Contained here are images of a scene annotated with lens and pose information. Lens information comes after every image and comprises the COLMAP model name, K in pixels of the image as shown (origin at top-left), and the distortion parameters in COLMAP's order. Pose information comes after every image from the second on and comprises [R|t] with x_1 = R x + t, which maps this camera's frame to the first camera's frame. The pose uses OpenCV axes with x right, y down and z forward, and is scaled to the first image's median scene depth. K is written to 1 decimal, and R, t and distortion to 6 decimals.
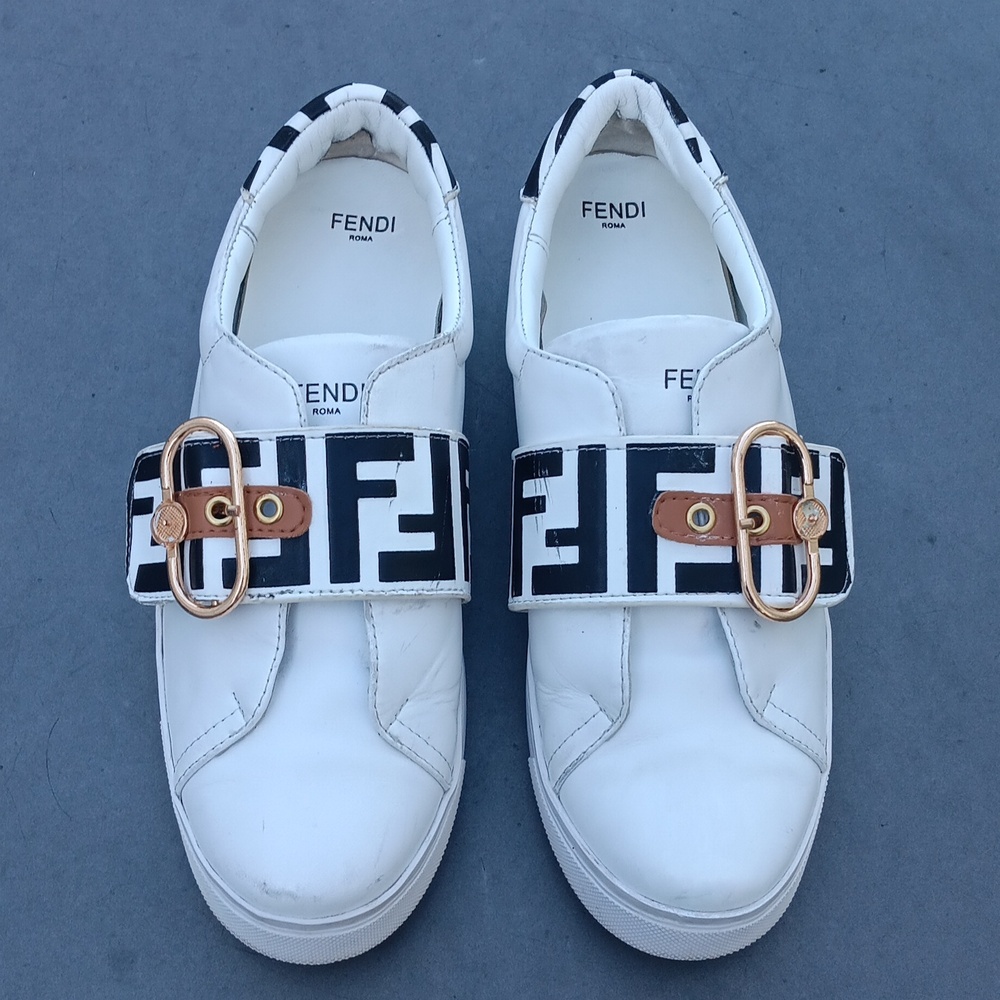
lens RADIAL K [[1758.7, 0, 498.2], [0, 1758.7, 505.2], [0, 0, 1]] dist [0.089905, 0.000000]
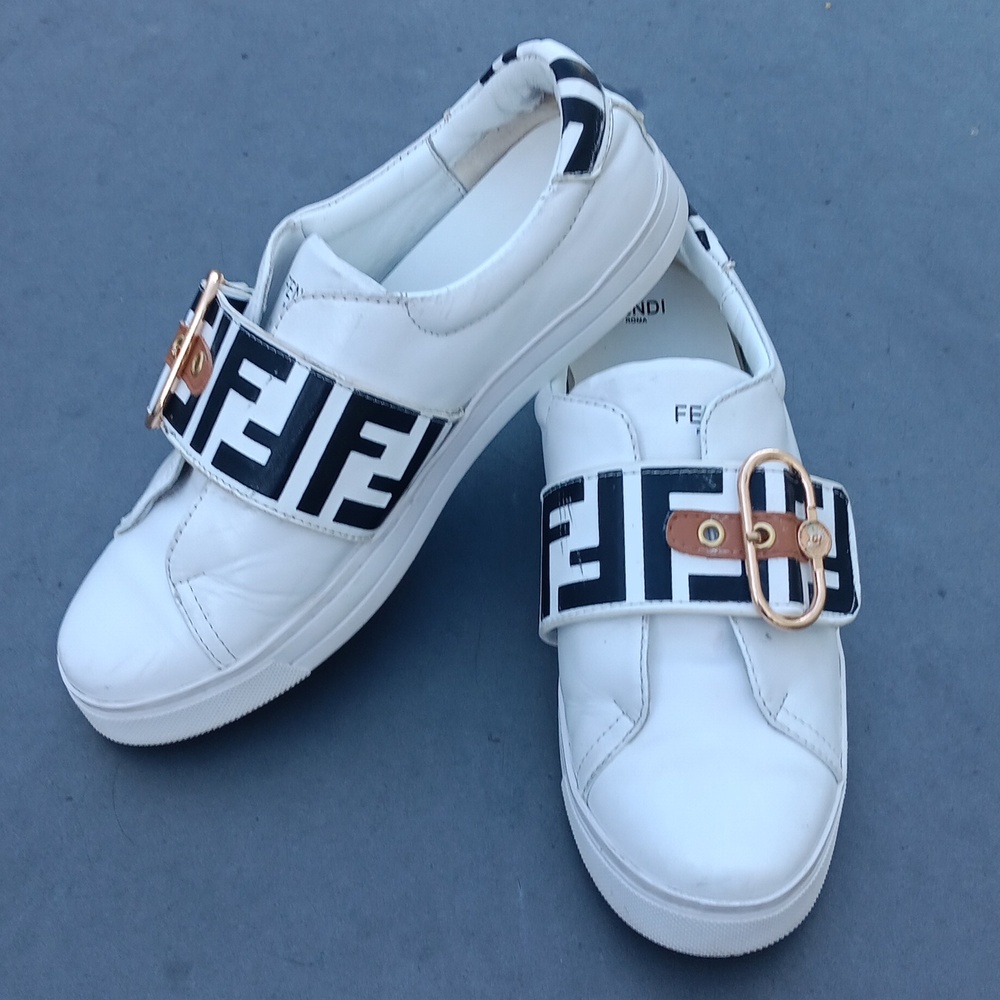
lens RADIAL K [[1758.7, 0, 499.2], [0, 1758.7, 498.3], [0, 0, 1]] dist [0.089905, 0.000000]
pose [[0.998717, -0.017845, -0.047393, 0.035338], [0.008800, 0.982775, -0.184597, 0.181863], [0.049870, 0.183943, 0.981671, -0.079402]]
